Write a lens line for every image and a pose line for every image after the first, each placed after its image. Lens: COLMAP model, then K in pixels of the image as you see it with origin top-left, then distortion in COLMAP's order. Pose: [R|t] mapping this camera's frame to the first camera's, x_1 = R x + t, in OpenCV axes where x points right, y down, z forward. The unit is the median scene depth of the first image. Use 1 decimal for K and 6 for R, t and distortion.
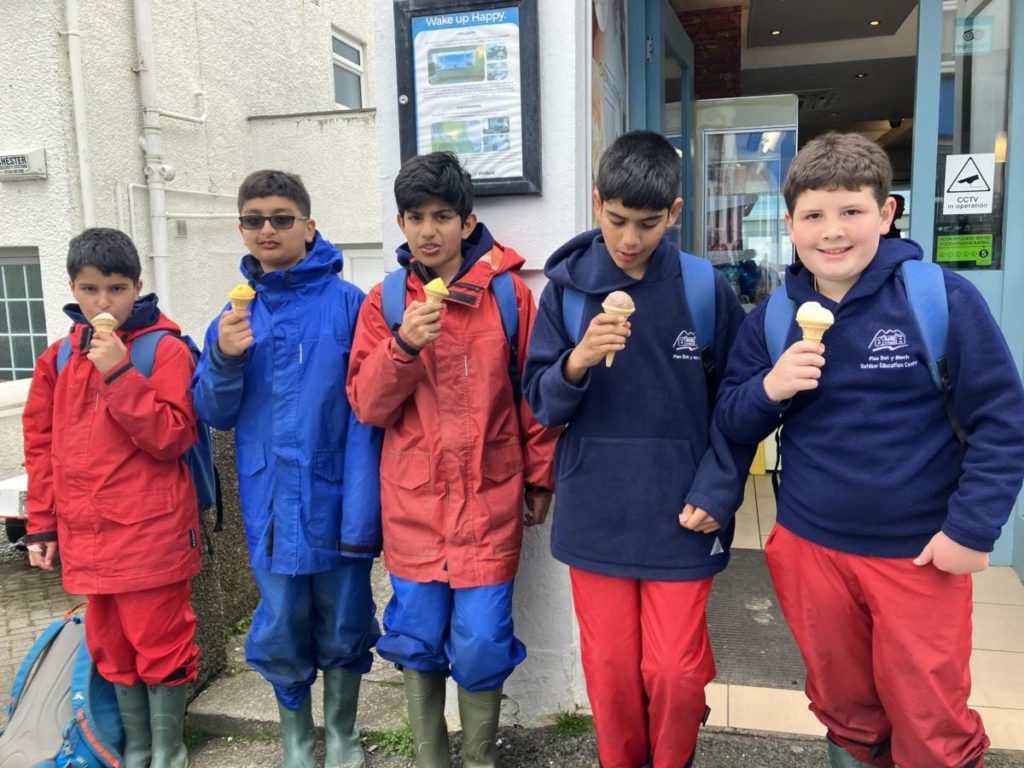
lens RADIAL K [[846.1, 0, 512.0], [0, 846.1, 384.0], [0, 0, 1]] dist [0.014930, 0.008891]
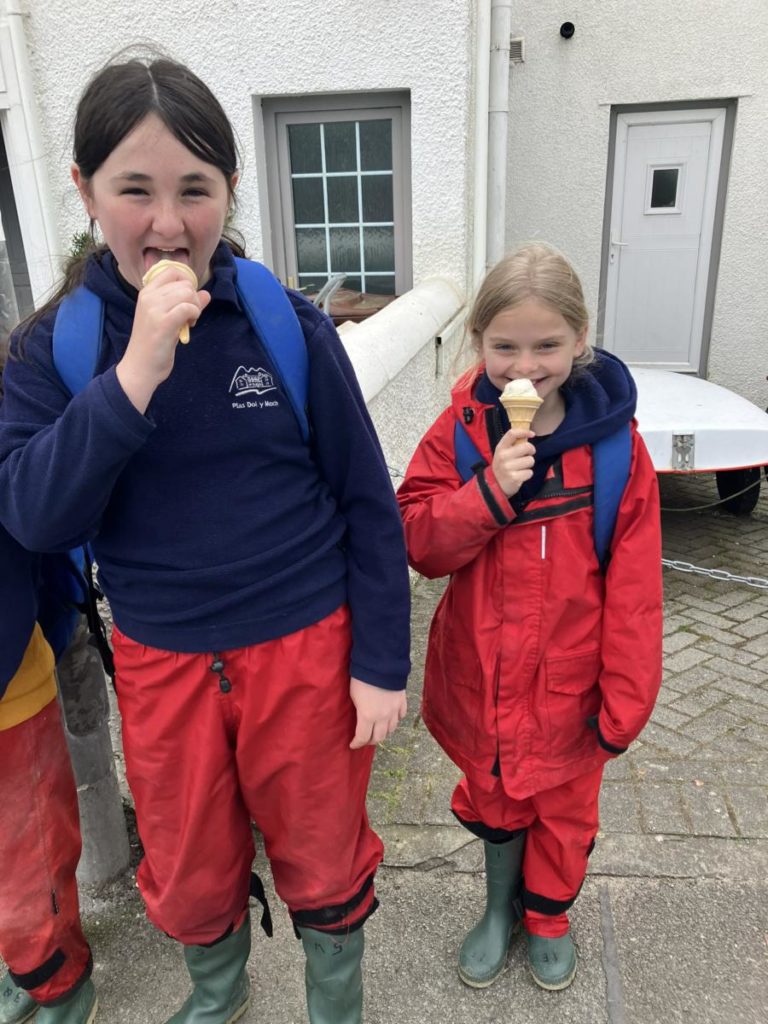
lens RADIAL K [[839.4, 0, 384.0], [0, 839.4, 512.0], [0, 0, 1]] dist [0.013710, -0.001564]
pose [[0.997869, -0.031270, 0.057271, -0.593110], [0.017042, 0.972125, 0.233841, 0.013560], [-0.062987, -0.232367, 0.970587, 0.236551]]
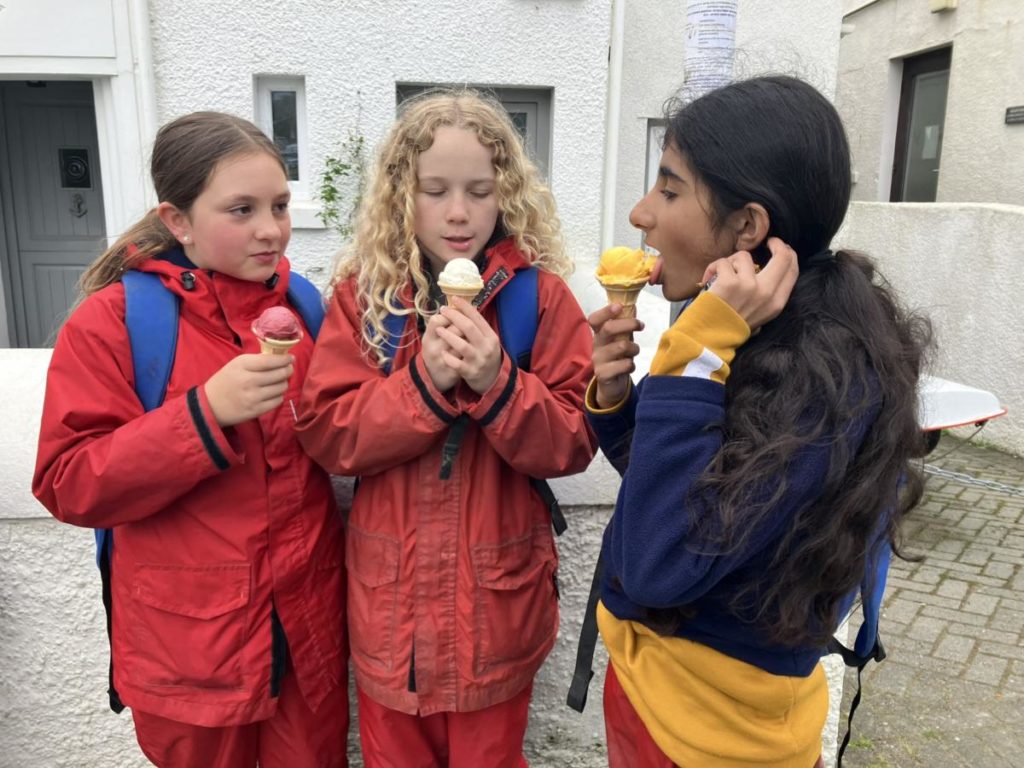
lens RADIAL K [[845.6, 0, 518.3], [0, 845.6, 361.6], [0, 0, 1]] dist [0.006977, -0.001955]
pose [[0.940991, -0.034650, 0.336653, -0.795652], [0.011889, 0.997515, 0.069440, 0.024081], [-0.338222, -0.061340, 0.939065, 0.286483]]
